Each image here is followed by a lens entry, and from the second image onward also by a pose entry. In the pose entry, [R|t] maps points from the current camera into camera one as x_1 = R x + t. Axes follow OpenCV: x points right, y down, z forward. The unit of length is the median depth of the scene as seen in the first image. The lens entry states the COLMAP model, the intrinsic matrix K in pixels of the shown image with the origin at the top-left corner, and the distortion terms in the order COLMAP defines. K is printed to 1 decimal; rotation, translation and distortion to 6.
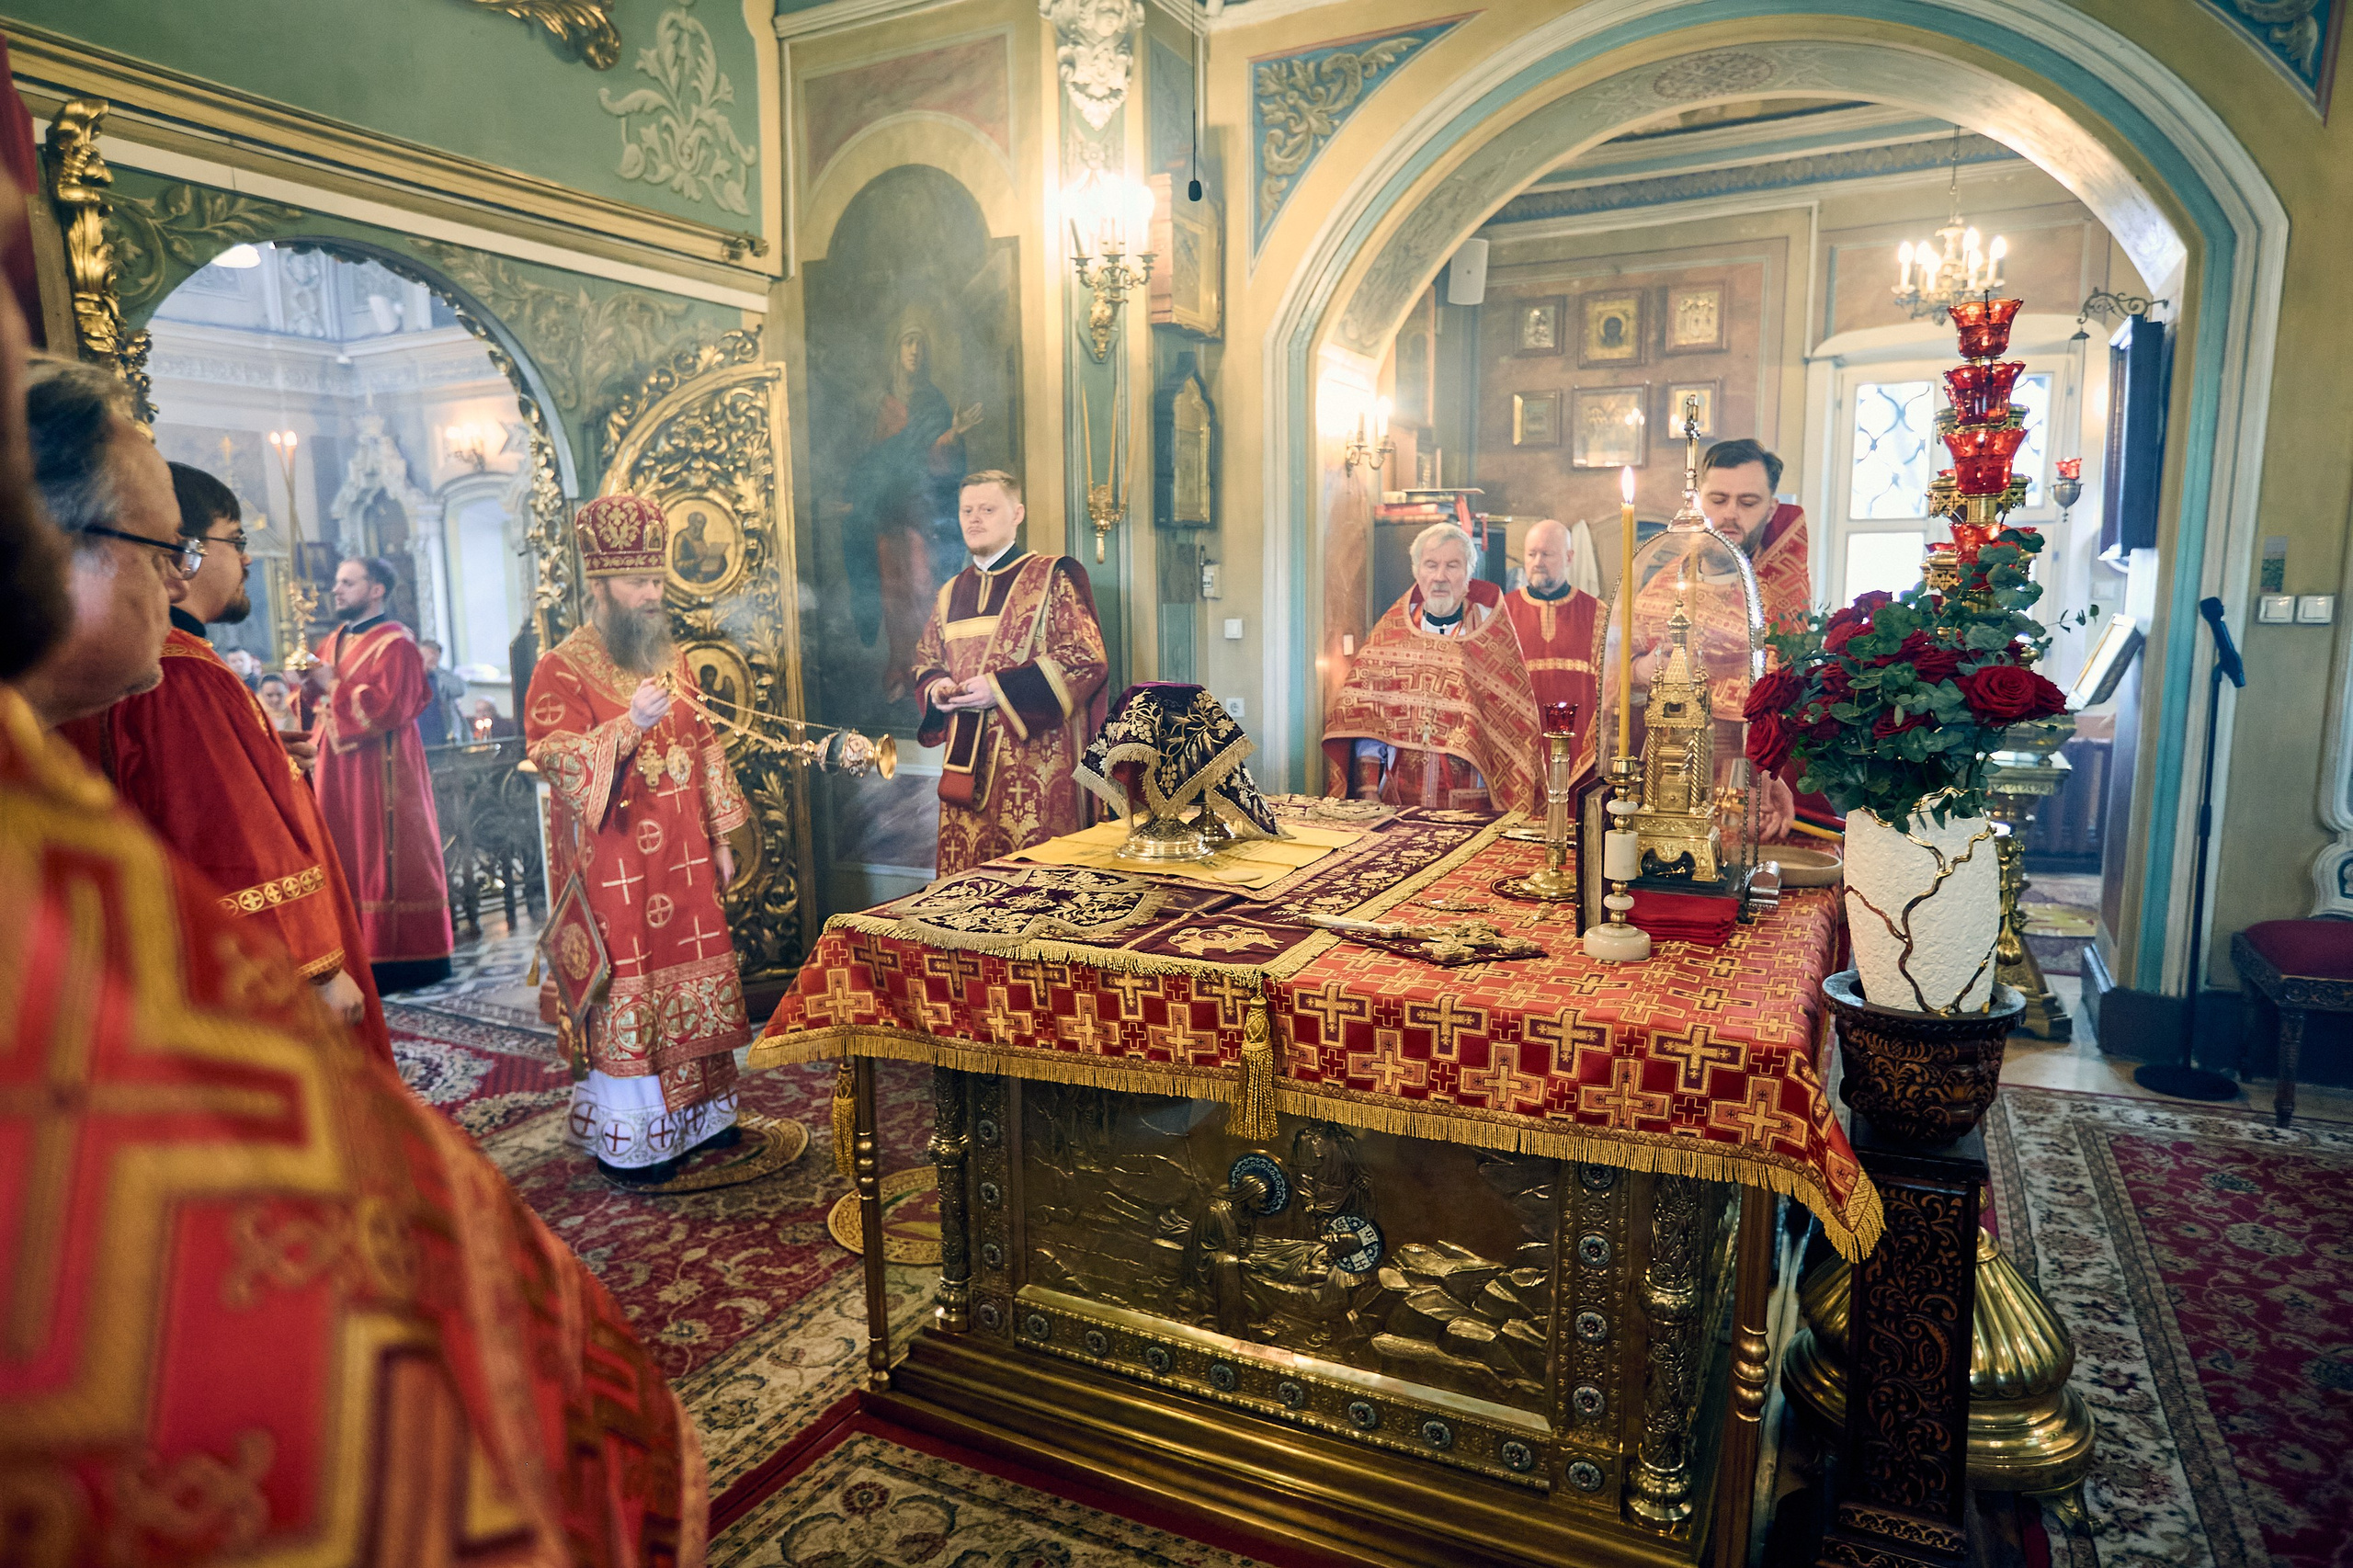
lens RADIAL K [[1383.6, 0, 1176.5], [0, 1383.6, 784.0], [0, 0, 1]] dist [-0.048338, 0.046844]
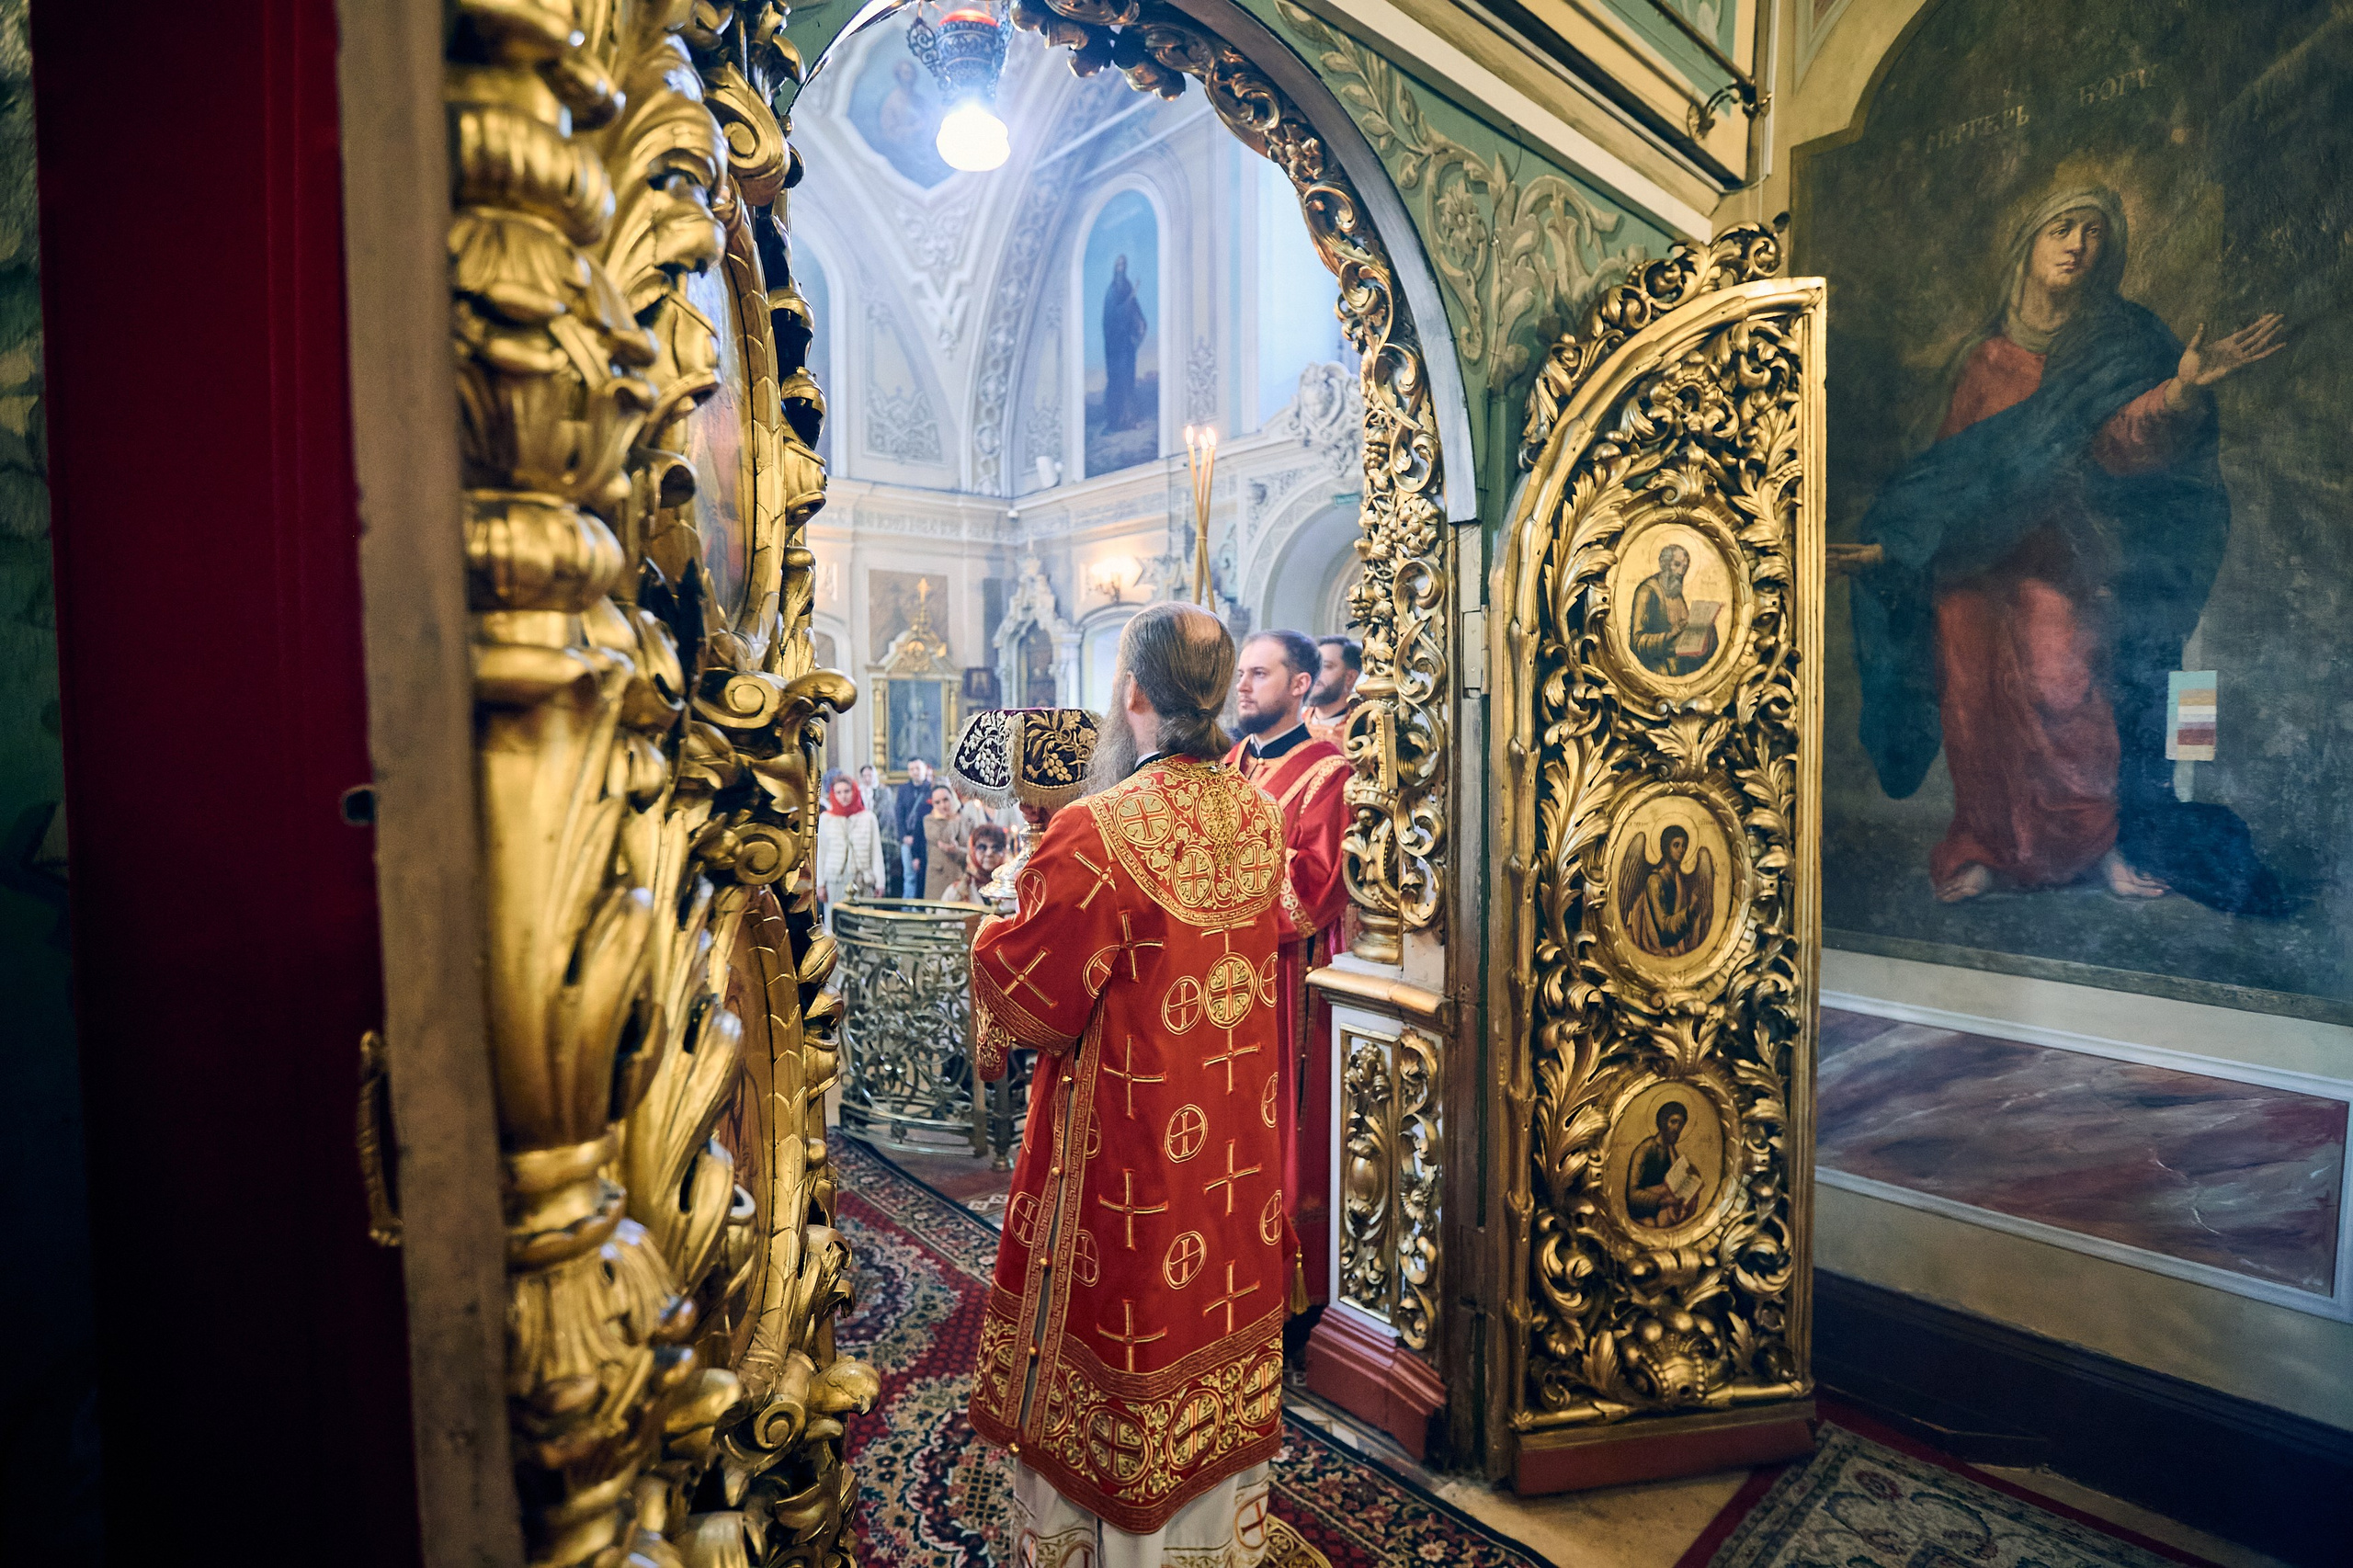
lens RADIAL K [[1118.0, 0, 1176.5], [0, 1118.0, 784.0], [0, 0, 1]] dist [-0.047207, 0.020441]
pose [[0.932313, 0.031108, -0.360313, -0.472059], [-0.060334, 0.995710, -0.070149, -0.077979], [0.356585, 0.087140, 0.930190, 0.674192]]
